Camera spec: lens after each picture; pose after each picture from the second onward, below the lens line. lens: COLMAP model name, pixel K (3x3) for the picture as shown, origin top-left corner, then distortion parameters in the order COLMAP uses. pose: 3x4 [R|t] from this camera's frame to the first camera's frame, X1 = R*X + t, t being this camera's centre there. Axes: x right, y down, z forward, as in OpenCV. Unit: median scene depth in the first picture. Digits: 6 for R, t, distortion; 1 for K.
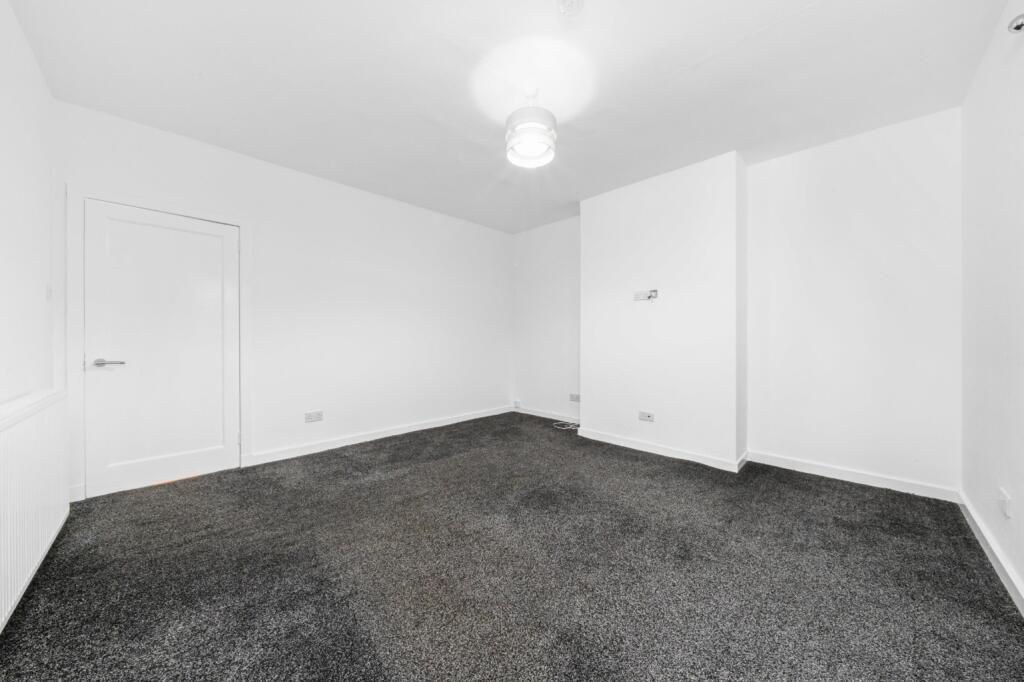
lens RADIAL K [[354.1, 0, 509.5], [0, 354.1, 344.4], [0, 0, 1]] dist [-0.000172, -0.000013]
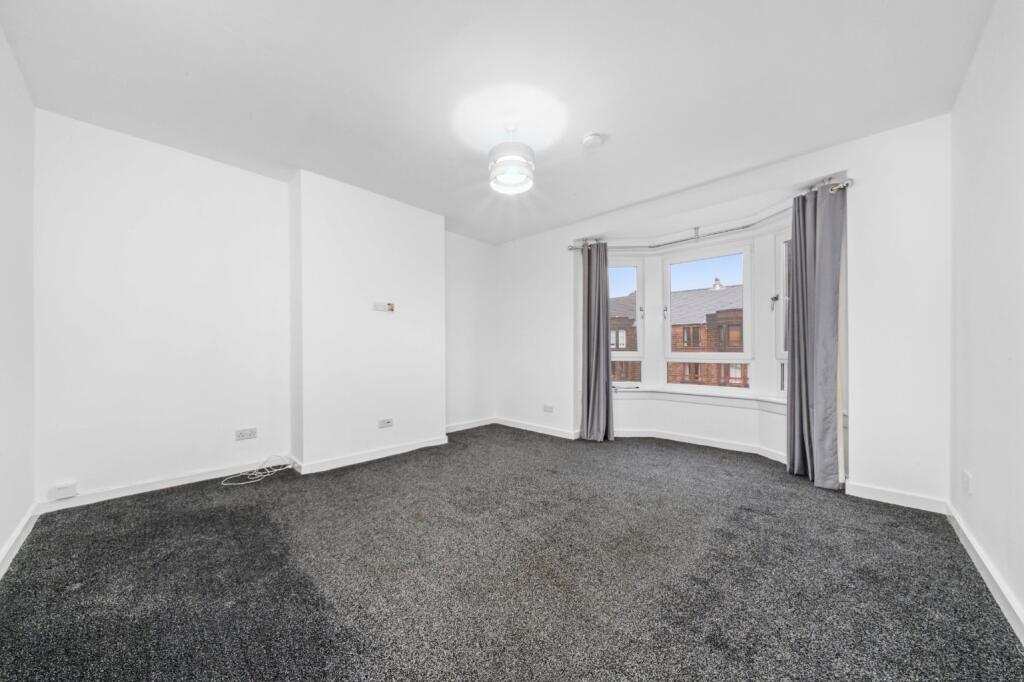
lens RADIAL K [[354.1, 0, 509.5], [0, 354.1, 344.4], [0, 0, 1]] dist [-0.000172, -0.000013]
pose [[-0.038981, 0.016272, 0.999107, -0.752262], [0.004557, 0.999860, -0.016106, -0.011516], [-0.999230, 0.003925, -0.039049, 0.746243]]
